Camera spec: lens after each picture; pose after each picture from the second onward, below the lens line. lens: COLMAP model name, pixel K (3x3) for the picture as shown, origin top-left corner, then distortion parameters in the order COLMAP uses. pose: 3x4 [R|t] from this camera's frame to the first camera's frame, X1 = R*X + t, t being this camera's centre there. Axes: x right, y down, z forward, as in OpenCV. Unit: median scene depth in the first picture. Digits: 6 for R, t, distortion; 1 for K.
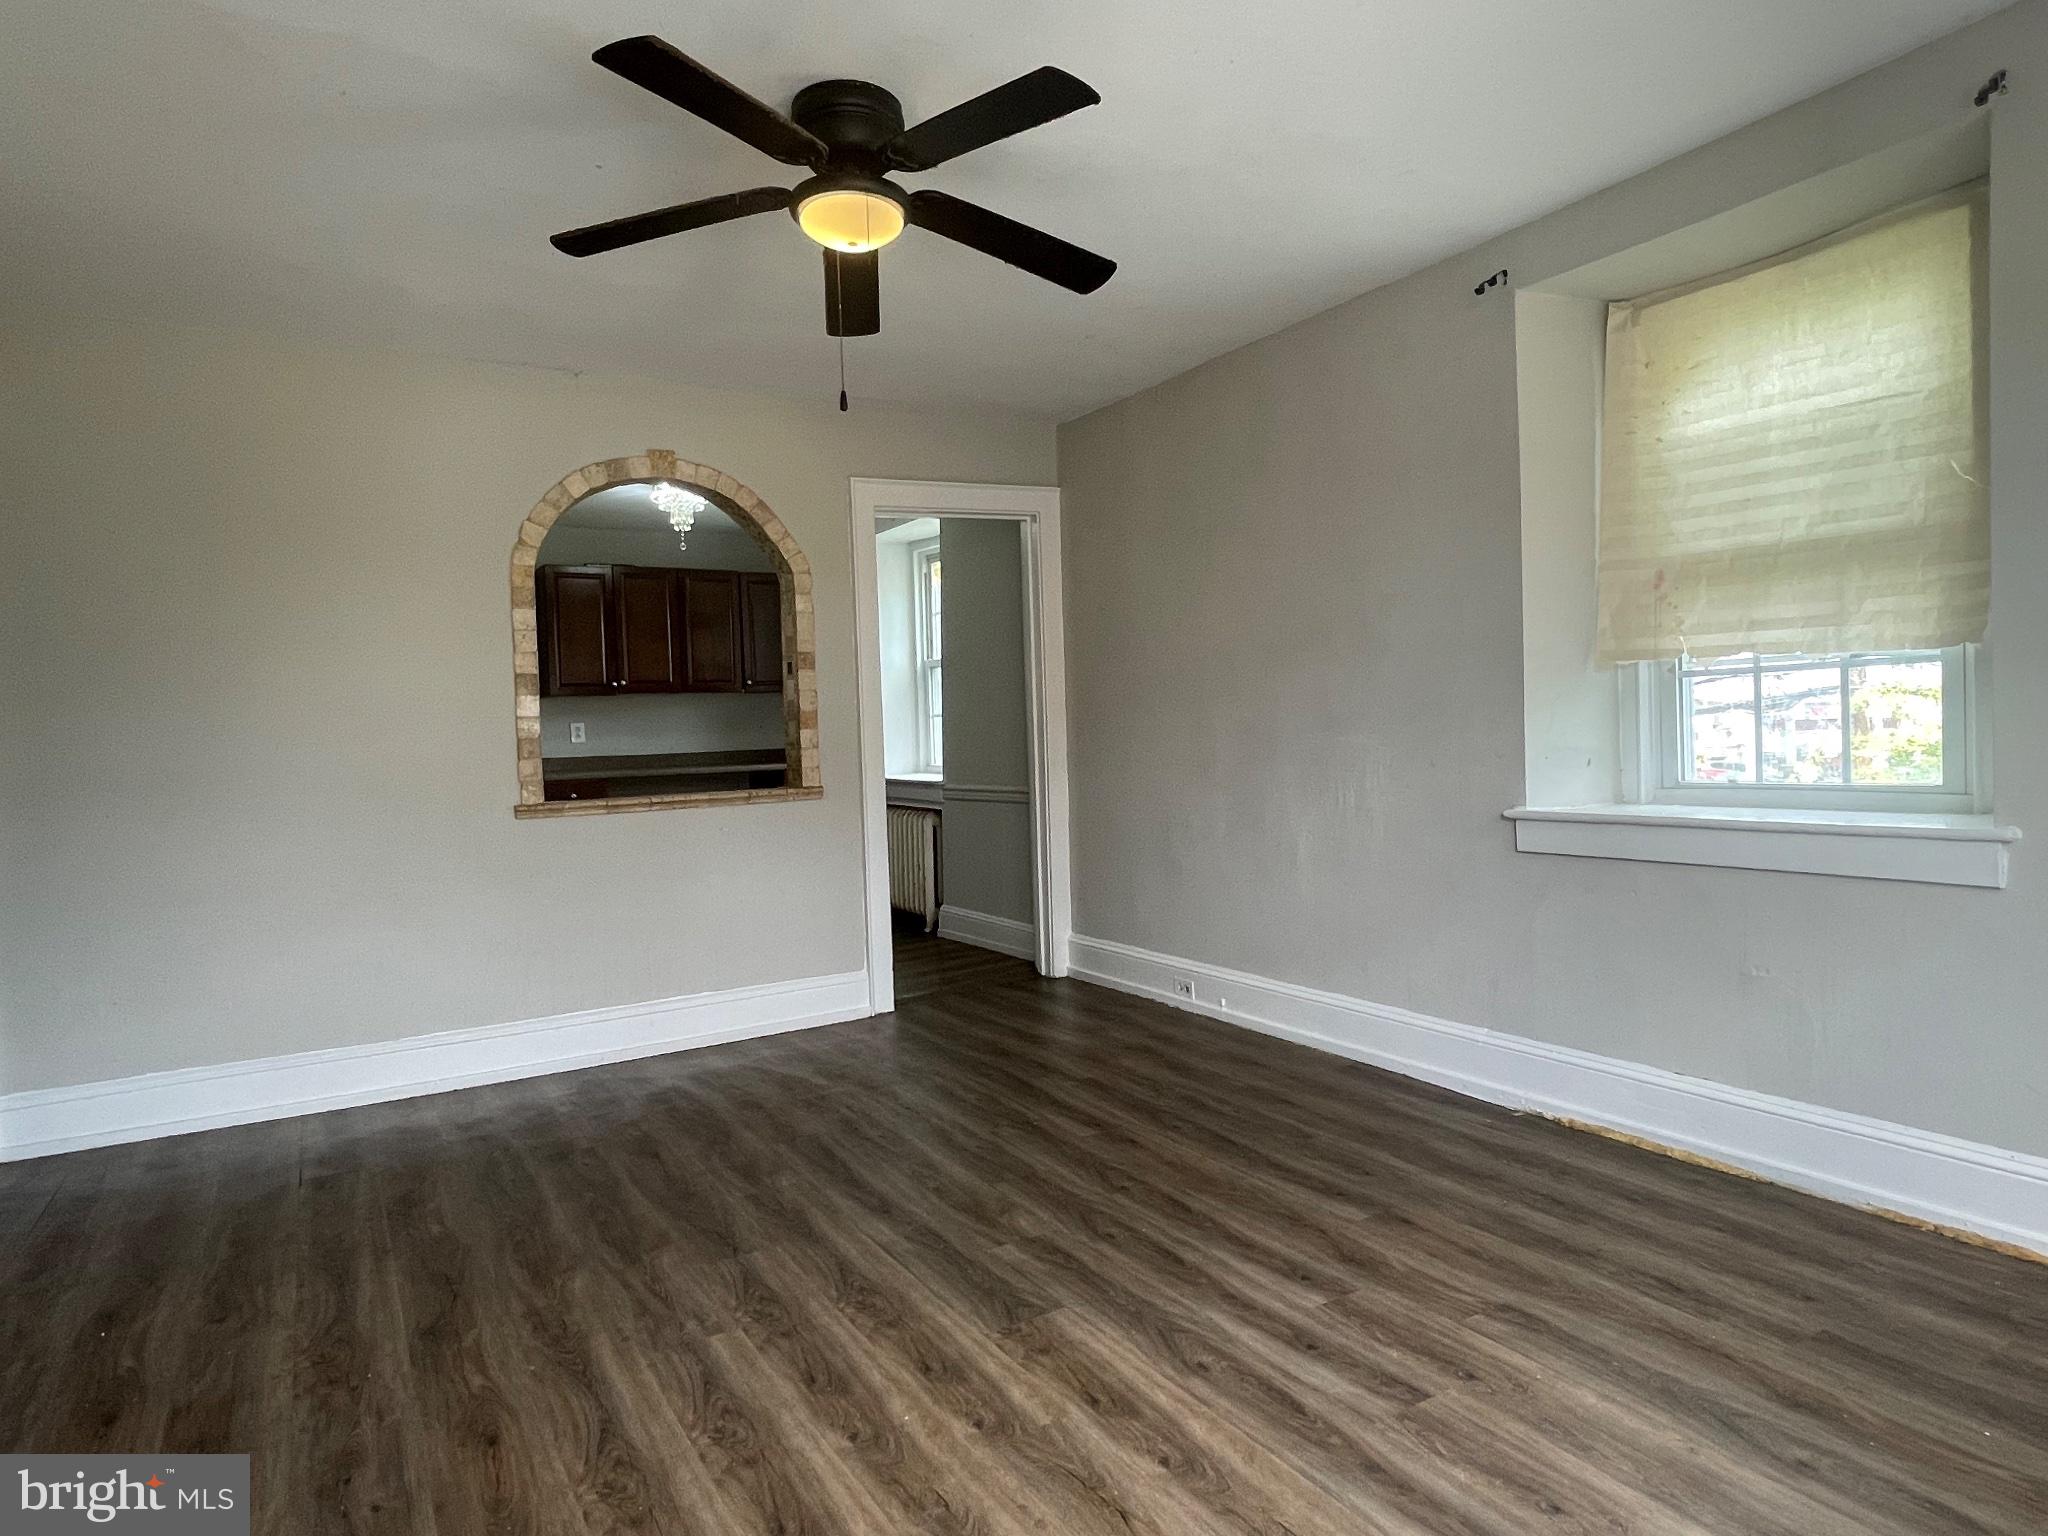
lens RADIAL K [[1190.1, 0, 1014.9], [0, 1190.1, 760.9], [0, 0, 1]] dist [-0.000692, -0.000999]
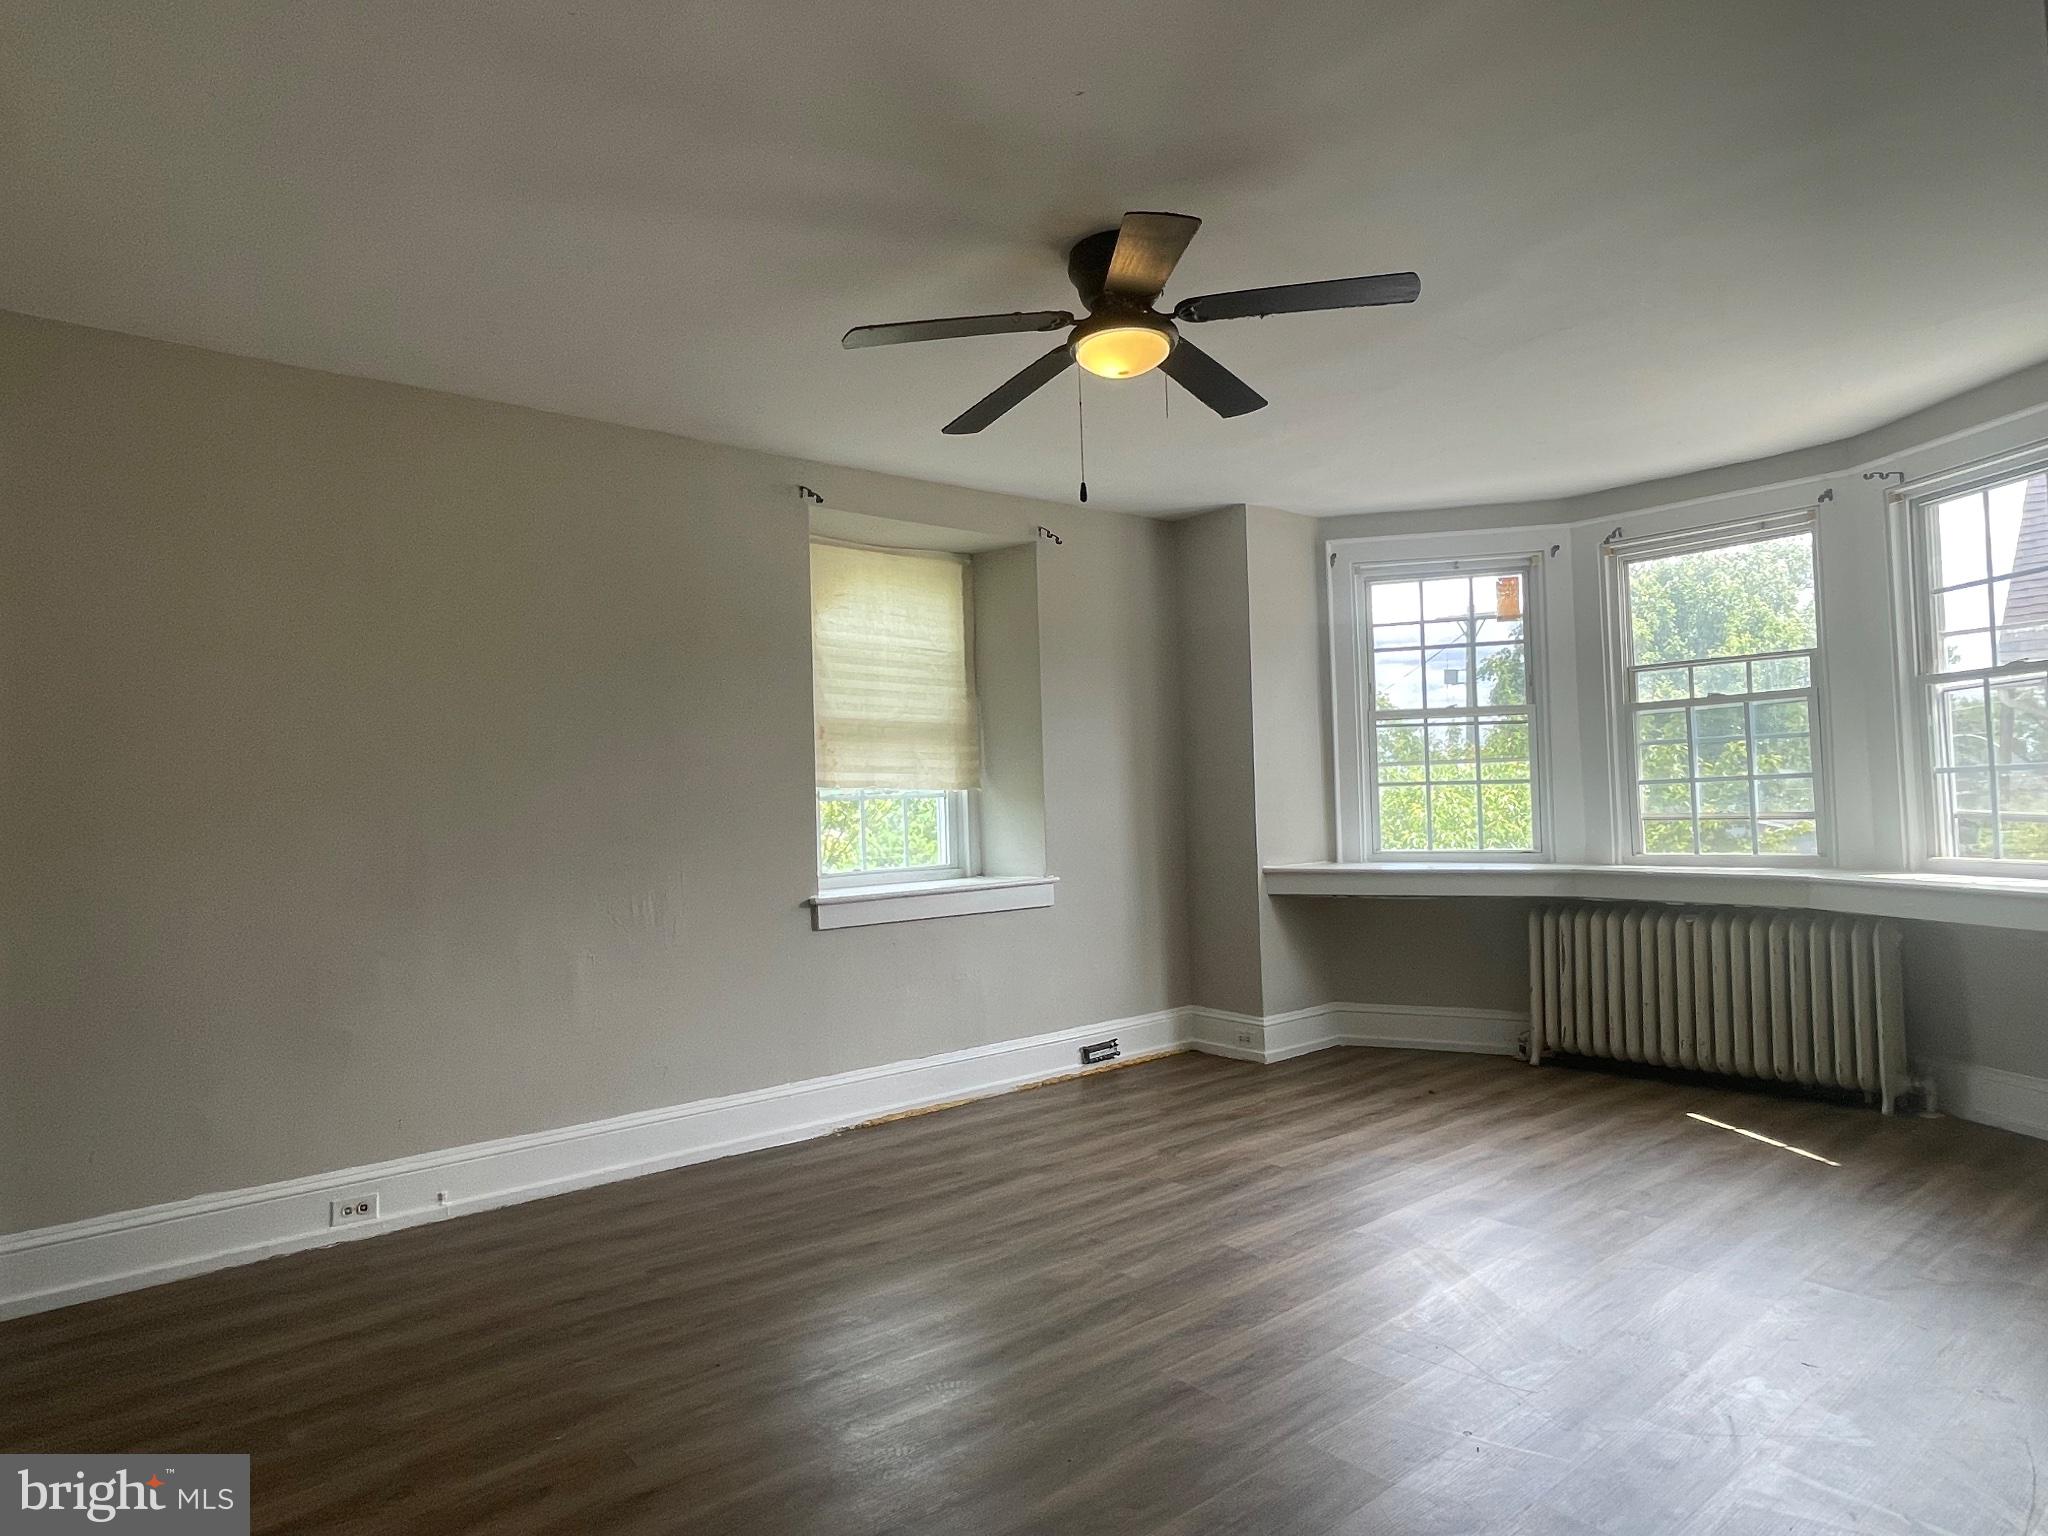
lens RADIAL K [[1190.1, 0, 1025.1], [0, 1190.1, 759.9], [0, 0, 1]] dist [-0.000692, -0.000999]
pose [[-0.147952, 0.073725, 0.986243, -1.034902], [0.062989, 0.995895, -0.064997, -0.011848], [-0.986987, 0.052506, -0.151989, 1.114225]]
